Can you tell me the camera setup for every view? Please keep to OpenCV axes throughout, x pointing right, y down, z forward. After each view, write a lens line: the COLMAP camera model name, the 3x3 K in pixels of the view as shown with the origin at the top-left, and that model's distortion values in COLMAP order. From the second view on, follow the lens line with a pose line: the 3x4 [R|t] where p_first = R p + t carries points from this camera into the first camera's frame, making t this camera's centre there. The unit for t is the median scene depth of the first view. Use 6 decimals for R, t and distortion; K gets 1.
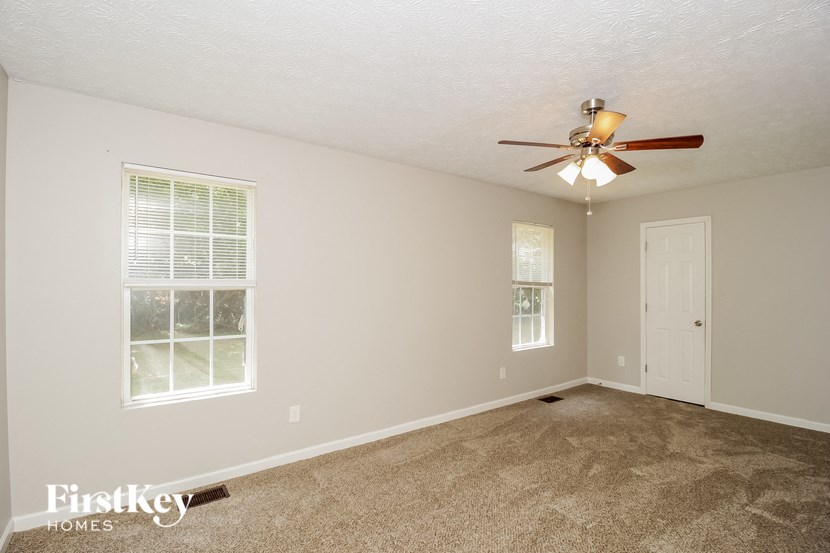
lens RADIAL K [[394.6, 0, 408.6], [0, 394.6, 280.7], [0, 0, 1]] dist [-0.000245, -0.000257]
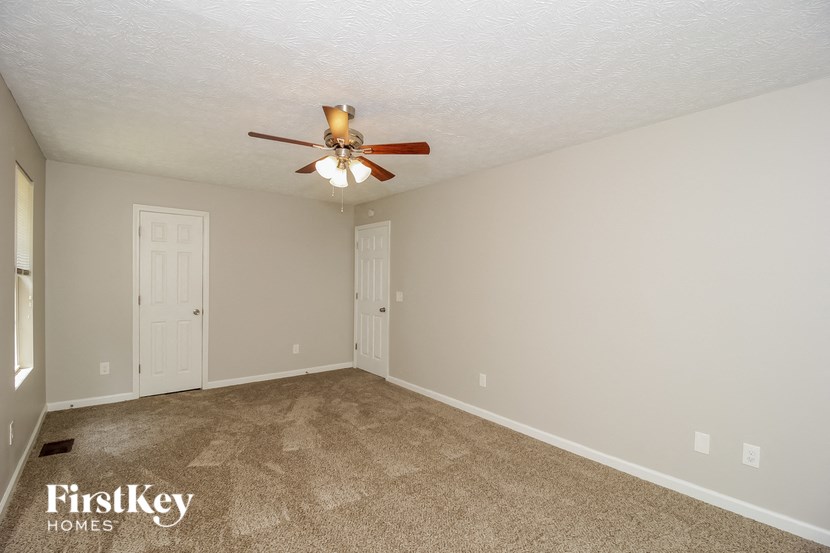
lens RADIAL K [[394.6, 0, 408.6], [0, 394.6, 280.7], [0, 0, 1]] dist [-0.000245, -0.000257]
pose [[-0.028109, -0.008218, 0.999571, -0.343480], [-0.025063, 0.999658, 0.007514, 0.002051], [-0.999291, -0.024841, -0.028306, 0.479922]]
